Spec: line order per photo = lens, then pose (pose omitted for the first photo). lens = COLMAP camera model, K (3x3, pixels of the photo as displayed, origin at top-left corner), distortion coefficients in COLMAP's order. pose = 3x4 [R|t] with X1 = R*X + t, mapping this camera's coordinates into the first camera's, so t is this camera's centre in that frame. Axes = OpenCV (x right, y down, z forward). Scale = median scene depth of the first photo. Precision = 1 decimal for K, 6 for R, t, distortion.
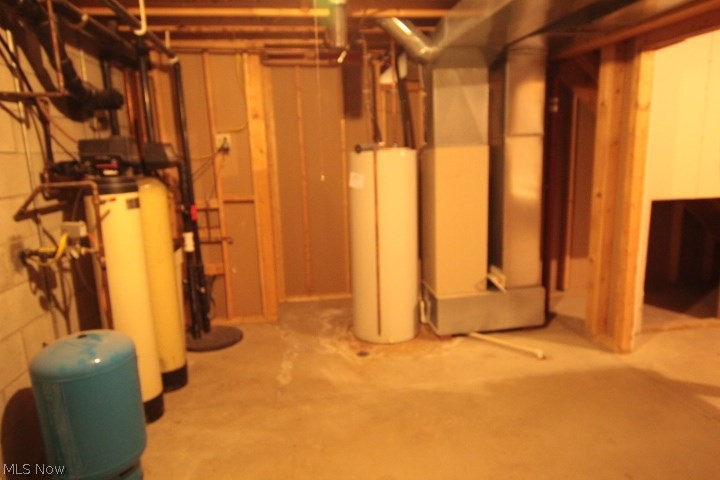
lens RADIAL K [[473.8, 0, 361.1], [0, 473.8, 240.2], [0, 0, 1]] dist [-0.004597, -0.001273]
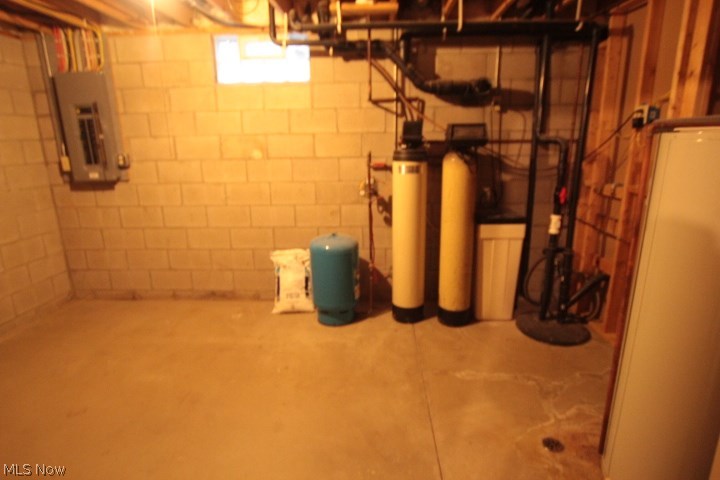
lens RADIAL K [[396.5, 0, 359.7], [0, 396.5, 237.5], [0, 0, 1]] dist [-0.001498, 0.001045]
pose [[-0.196613, 0.266095, -0.943682, 0.605905], [-0.152578, 0.942440, 0.297534, -0.185348], [0.968537, 0.202484, -0.144696, 0.931423]]
